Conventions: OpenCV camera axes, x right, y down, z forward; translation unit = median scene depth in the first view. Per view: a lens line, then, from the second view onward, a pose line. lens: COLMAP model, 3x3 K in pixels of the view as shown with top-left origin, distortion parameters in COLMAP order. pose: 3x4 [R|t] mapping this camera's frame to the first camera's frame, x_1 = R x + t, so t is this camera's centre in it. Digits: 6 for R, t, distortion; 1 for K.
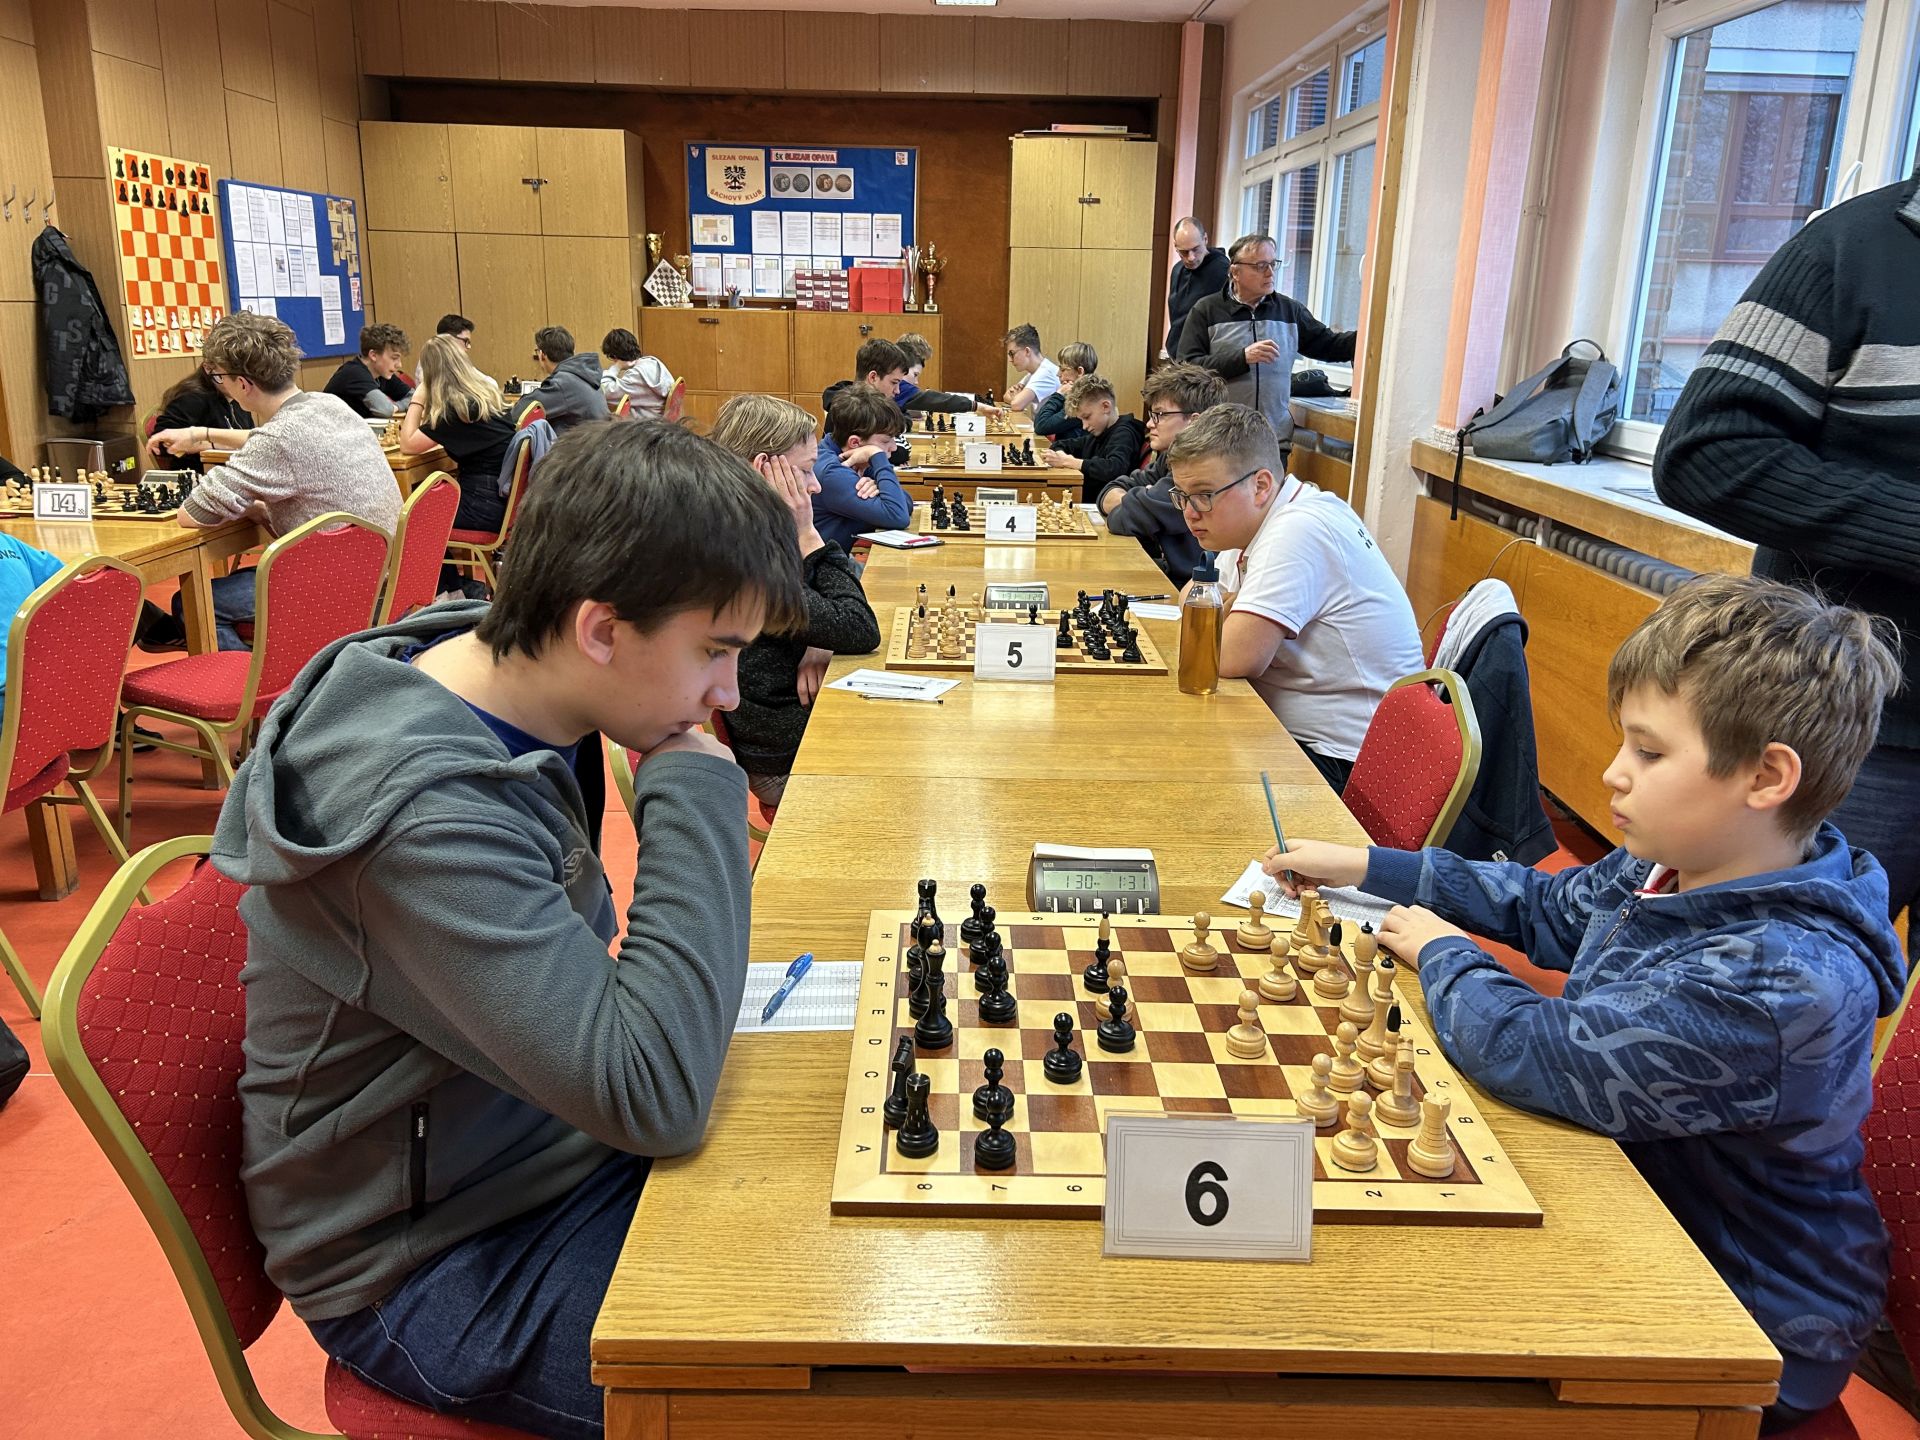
lens RADIAL K [[1442.0, 0, 956.8], [0, 1442.0, 700.8], [0, 0, 1]] dist [0.040326, -0.026599]
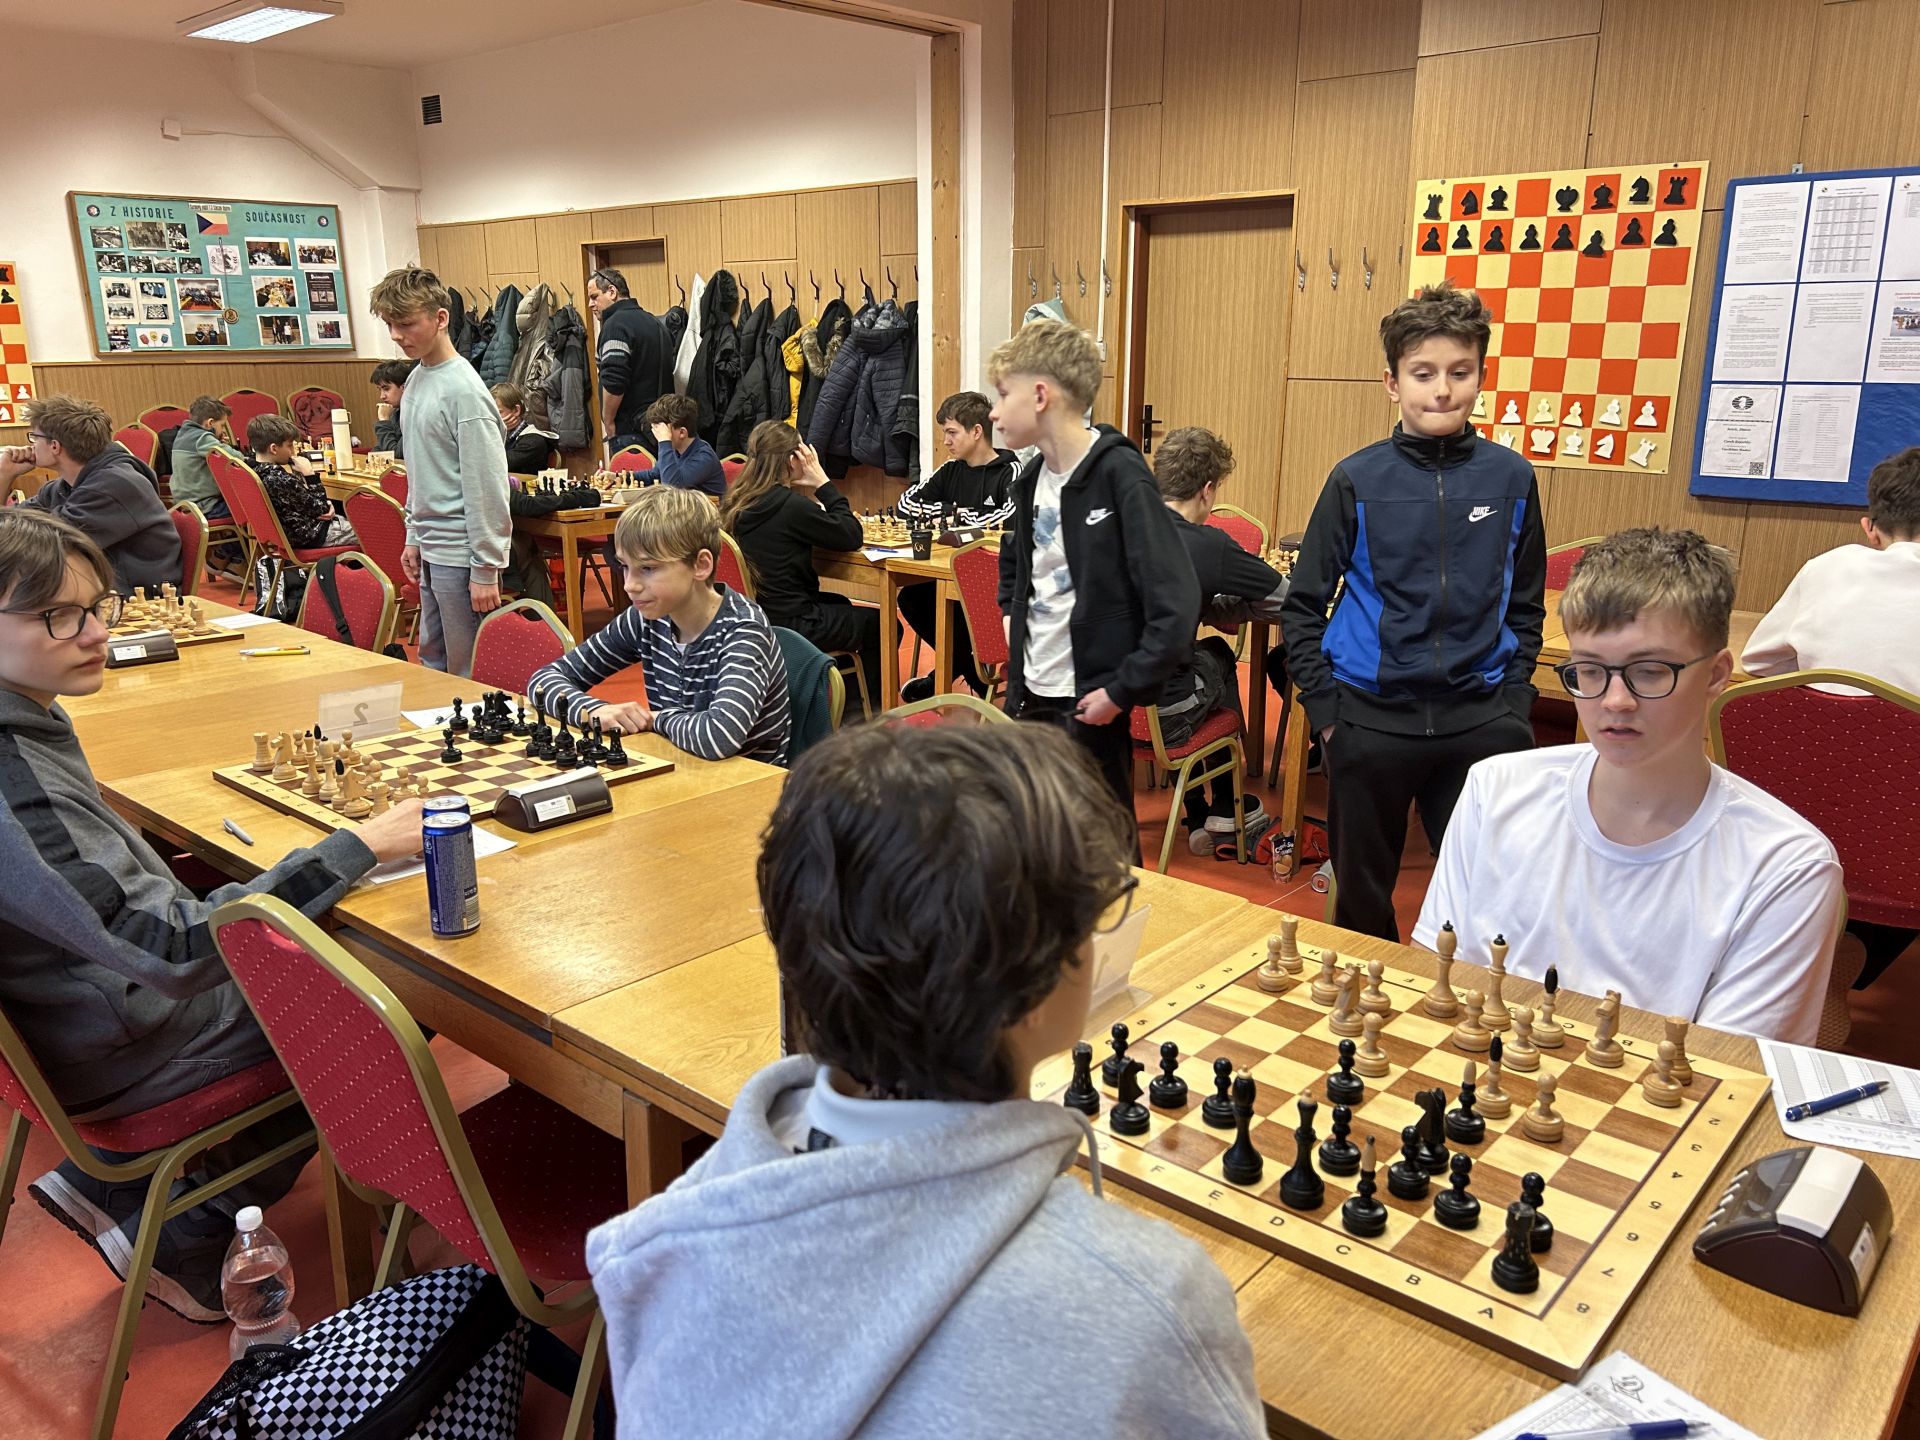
lens RADIAL K [[1442.0, 0, 965.3], [0, 1442.0, 719.5], [0, 0, 1]] dist [0.040326, -0.026599]
pose [[-0.668546, 0.157028, -0.726903, 0.126661], [-0.223888, 0.889606, 0.398089, -0.275816], [0.709169, 0.428885, -0.559586, 1.003725]]
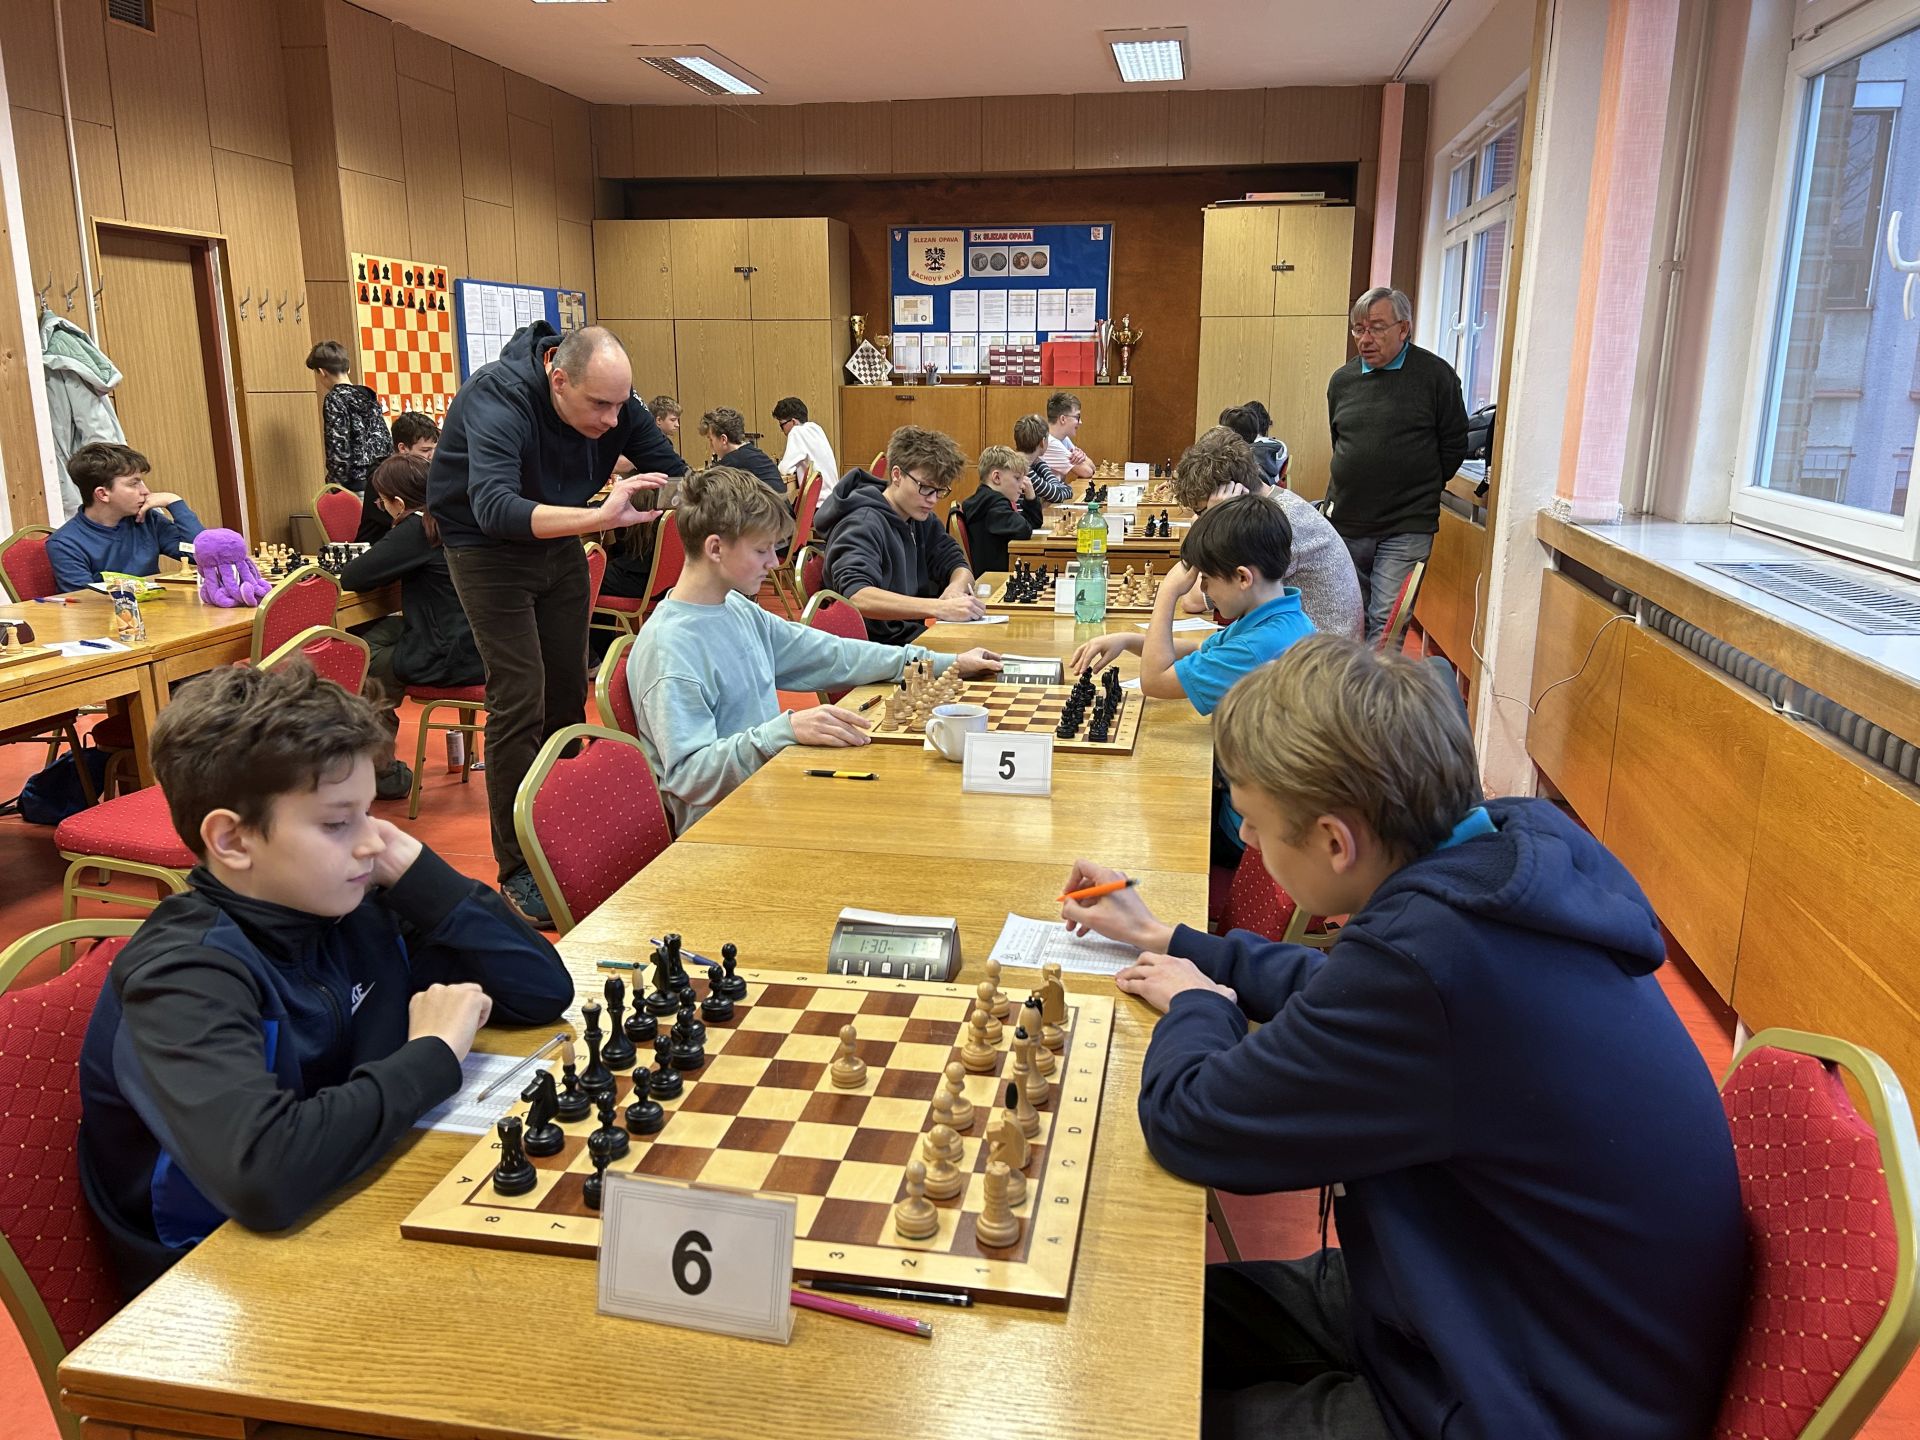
lens RADIAL K [[1442.0, 0, 950.3], [0, 1442.0, 733.9], [0, 0, 1]] dist [0.040326, -0.026599]
pose [[0.982317, 0.025975, -0.185417, 0.061238], [-0.030798, 0.999257, -0.023178, -0.000310], [0.184677, 0.028479, 0.982387, 0.001684]]
